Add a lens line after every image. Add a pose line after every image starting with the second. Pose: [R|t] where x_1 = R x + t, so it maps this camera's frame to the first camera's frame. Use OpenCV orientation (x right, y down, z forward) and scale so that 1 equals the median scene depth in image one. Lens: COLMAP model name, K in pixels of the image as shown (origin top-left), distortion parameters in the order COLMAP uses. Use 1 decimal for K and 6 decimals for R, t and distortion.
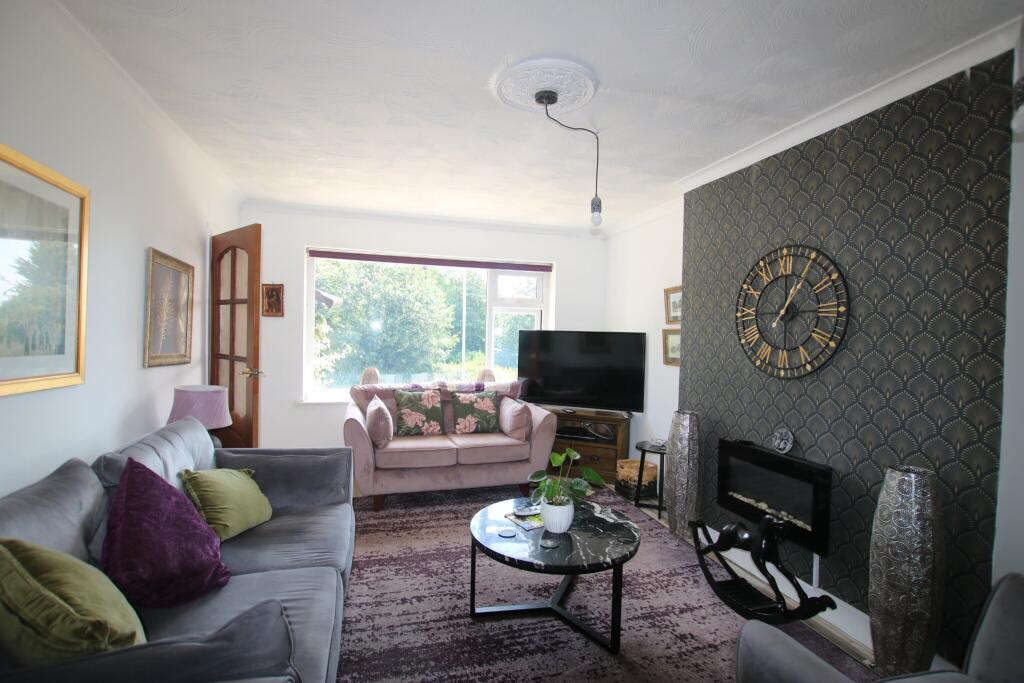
lens RADIAL K [[478.4, 0, 514.8], [0, 478.4, 342.3], [0, 0, 1]] dist [-0.022373, 0.000673]
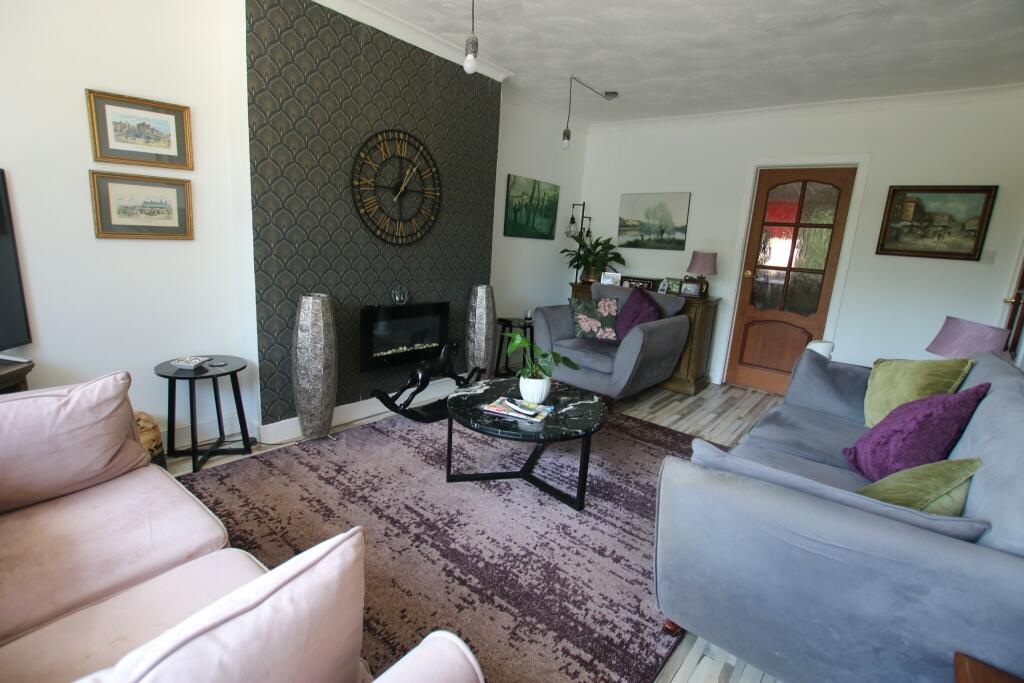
lens RADIAL K [[478.4, 0, 514.8], [0, 478.4, 342.3], [0, 0, 1]] dist [-0.022373, 0.000673]
pose [[-0.562941, -0.233020, 0.792968, -0.678253], [-0.063769, 0.968818, 0.239425, 0.005644], [-0.824033, 0.084216, -0.560247, 1.540753]]
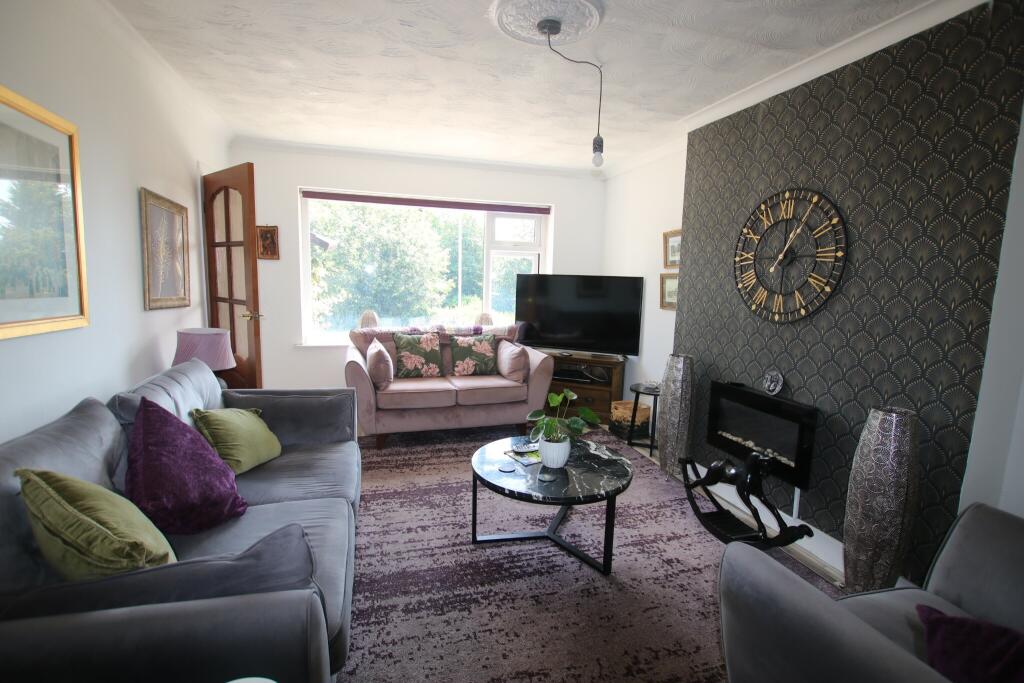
lens RADIAL K [[478.4, 0, 514.8], [0, 478.4, 342.3], [0, 0, 1]] dist [-0.022373, 0.000673]
pose [[0.999958, 0.002526, 0.008821, -0.007483], [-0.003526, 0.993332, 0.115236, 0.002570], [-0.008471, -0.115262, 0.993299, -0.013958]]
